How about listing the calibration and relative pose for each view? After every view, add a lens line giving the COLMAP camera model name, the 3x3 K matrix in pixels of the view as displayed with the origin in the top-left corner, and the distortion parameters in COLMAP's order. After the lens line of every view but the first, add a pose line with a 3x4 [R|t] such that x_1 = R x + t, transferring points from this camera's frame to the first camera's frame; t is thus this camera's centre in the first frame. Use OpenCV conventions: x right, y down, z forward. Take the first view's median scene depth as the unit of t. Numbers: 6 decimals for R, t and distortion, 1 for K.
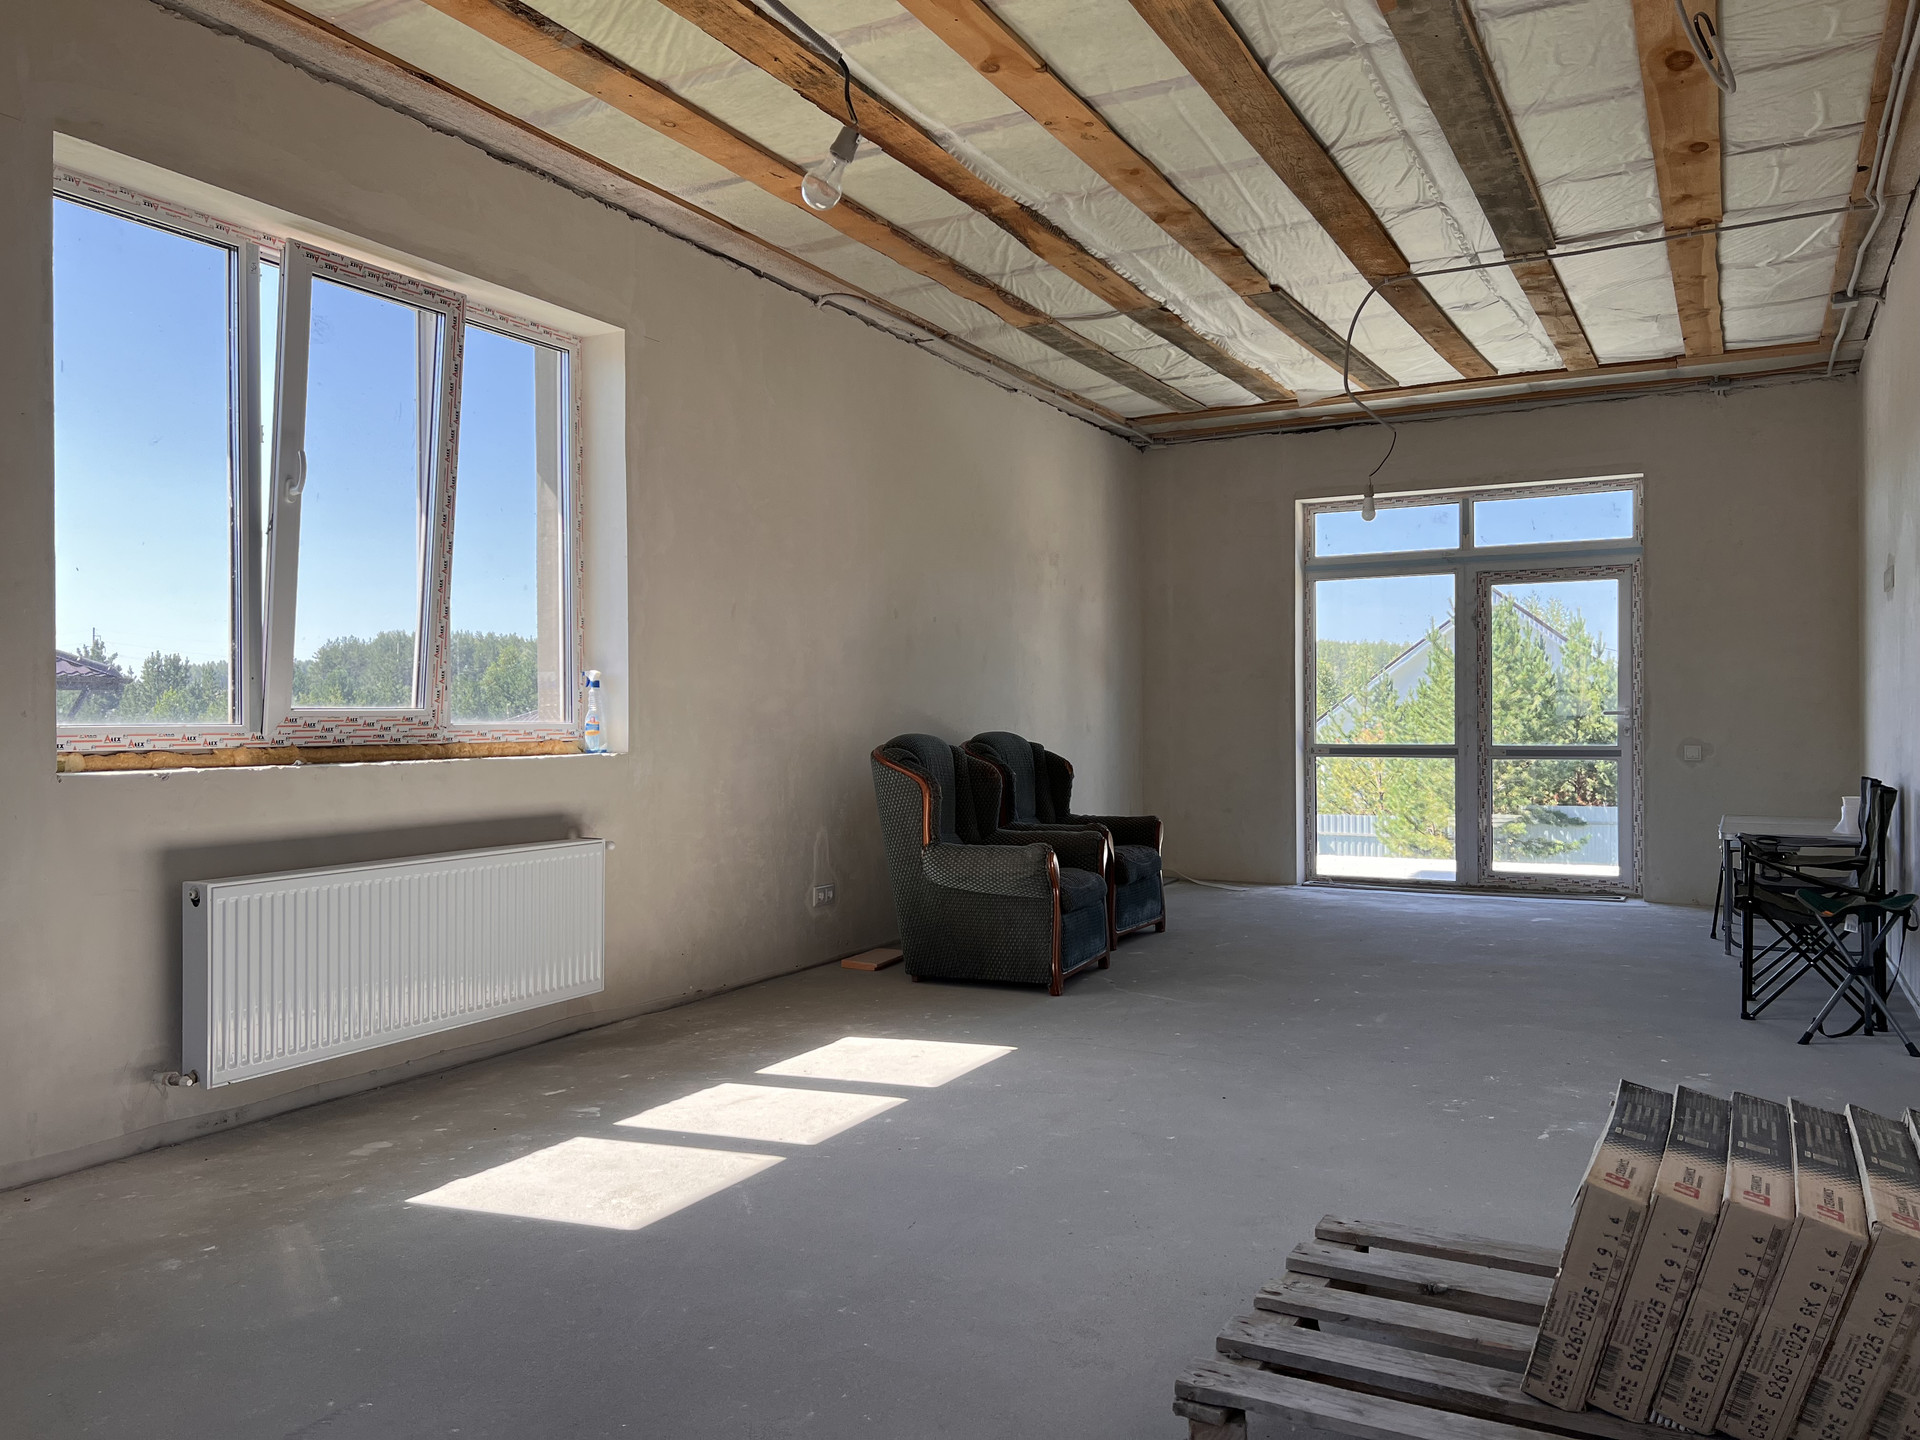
lens RADIAL K [[1440.9, 0, 958.8], [0, 1440.9, 719.7], [0, 0, 1]] dist [0.015086, 0.000310]
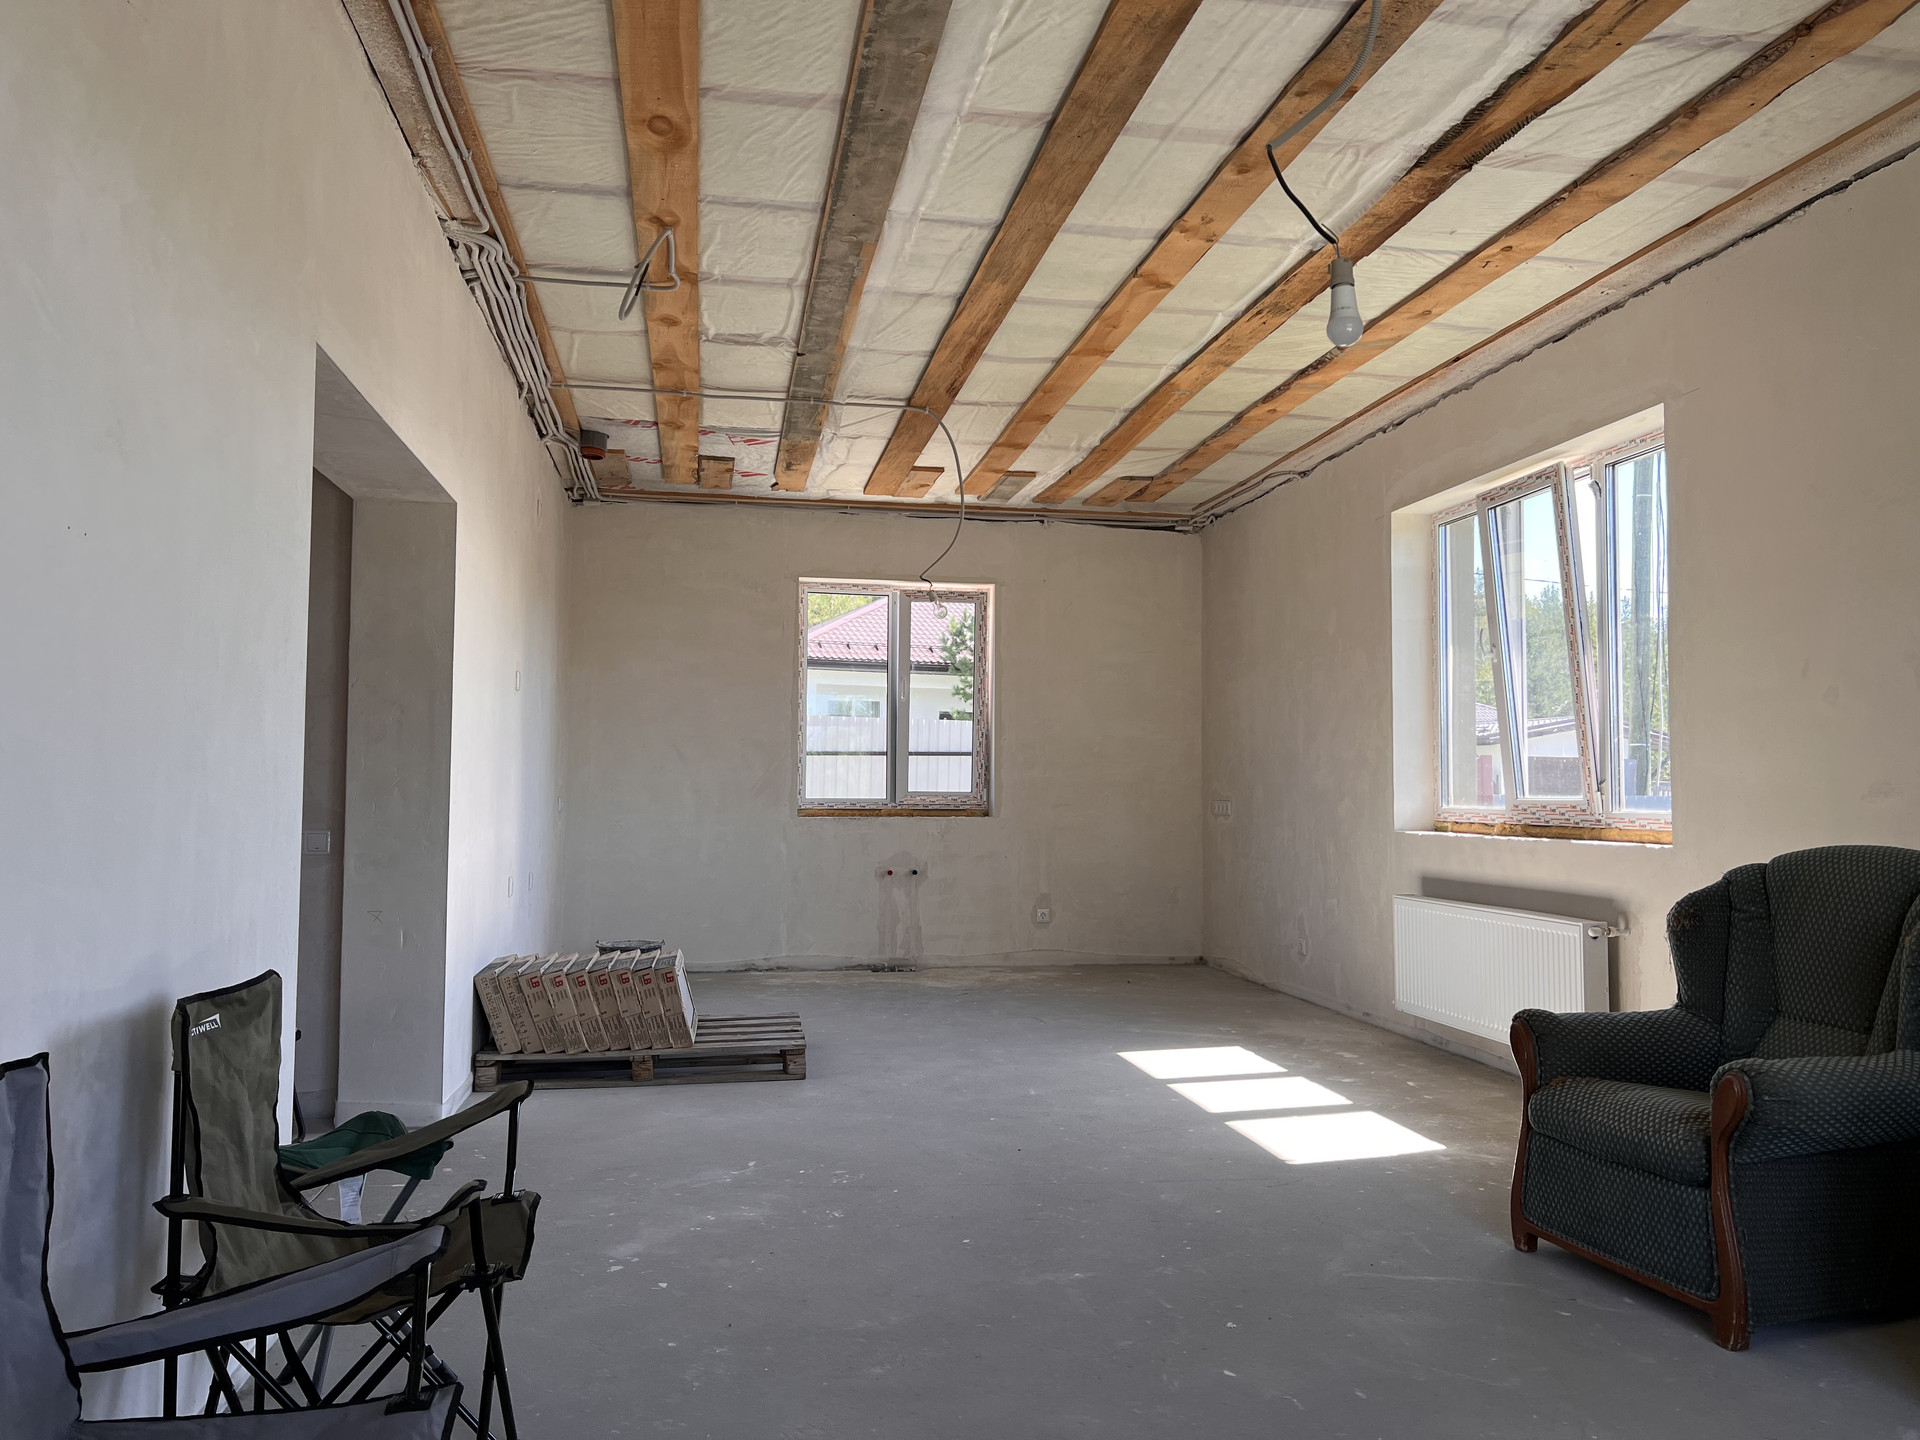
lens RADIAL K [[1440.9, 0, 964.7], [0, 1440.9, 721.5], [0, 0, 1]] dist [0.015086, 0.000310]
pose [[-0.781581, -0.031570, -0.623004, 0.810335], [-0.003693, 0.998935, -0.045987, -0.014873], [0.623793, -0.033642, -0.780865, 1.630648]]
